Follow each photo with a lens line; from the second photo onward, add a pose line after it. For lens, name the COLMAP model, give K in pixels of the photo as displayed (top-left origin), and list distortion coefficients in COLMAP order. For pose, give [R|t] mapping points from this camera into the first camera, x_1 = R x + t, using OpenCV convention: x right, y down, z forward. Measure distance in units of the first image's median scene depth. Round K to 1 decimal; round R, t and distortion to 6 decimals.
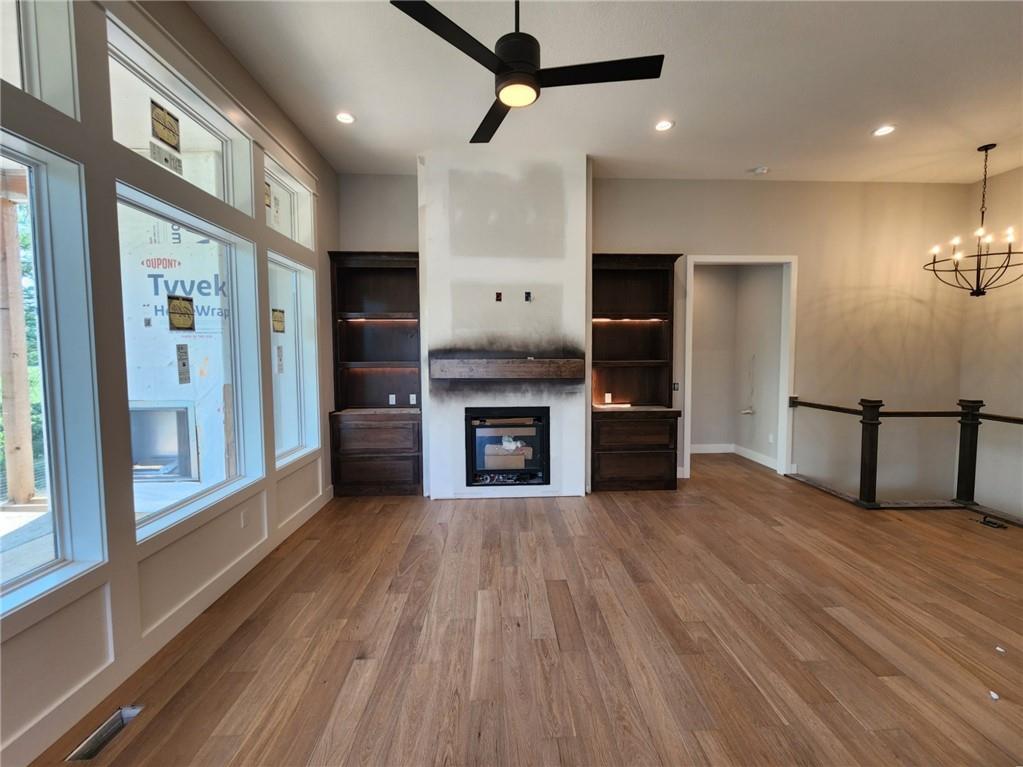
lens RADIAL K [[419.5, 0, 514.8], [0, 419.5, 379.1], [0, 0, 1]] dist [-0.000523, -0.001095]
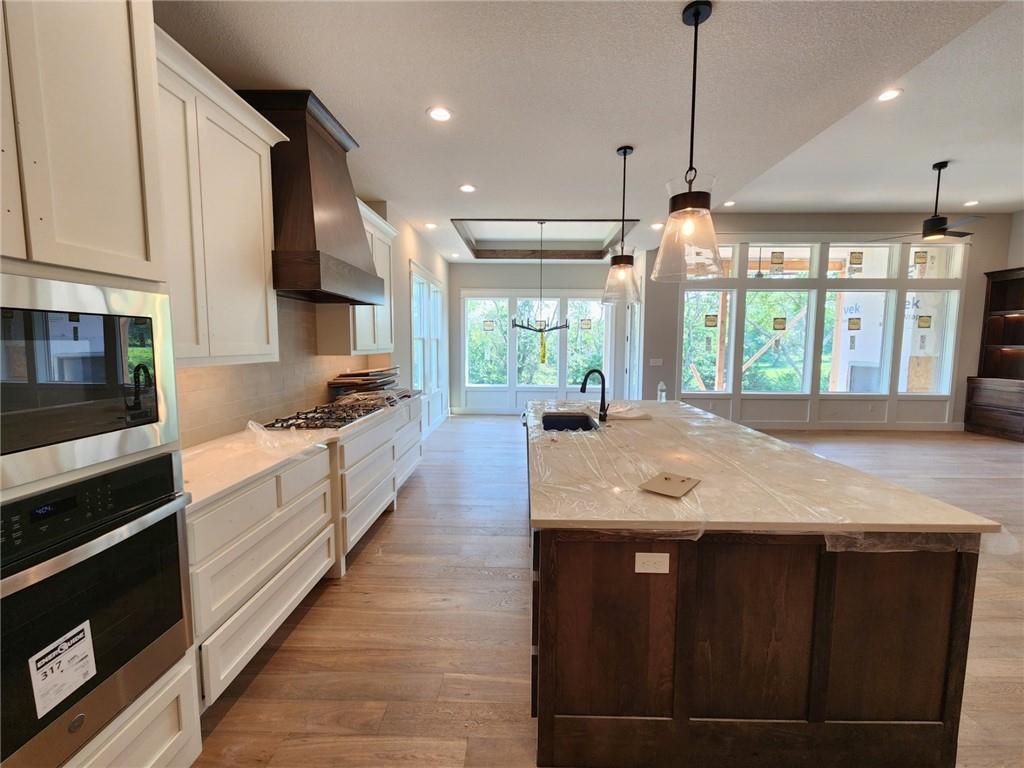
lens RADIAL K [[419.4, 0, 517.6], [0, 419.4, 378.4], [0, 0, 1]] dist [0.000620, -0.000733]
pose [[-0.063183, 0.088343, -0.994084, 1.464442], [-0.066804, 0.993466, 0.092534, 0.062601], [0.995764, 0.072256, -0.056868, -0.704572]]
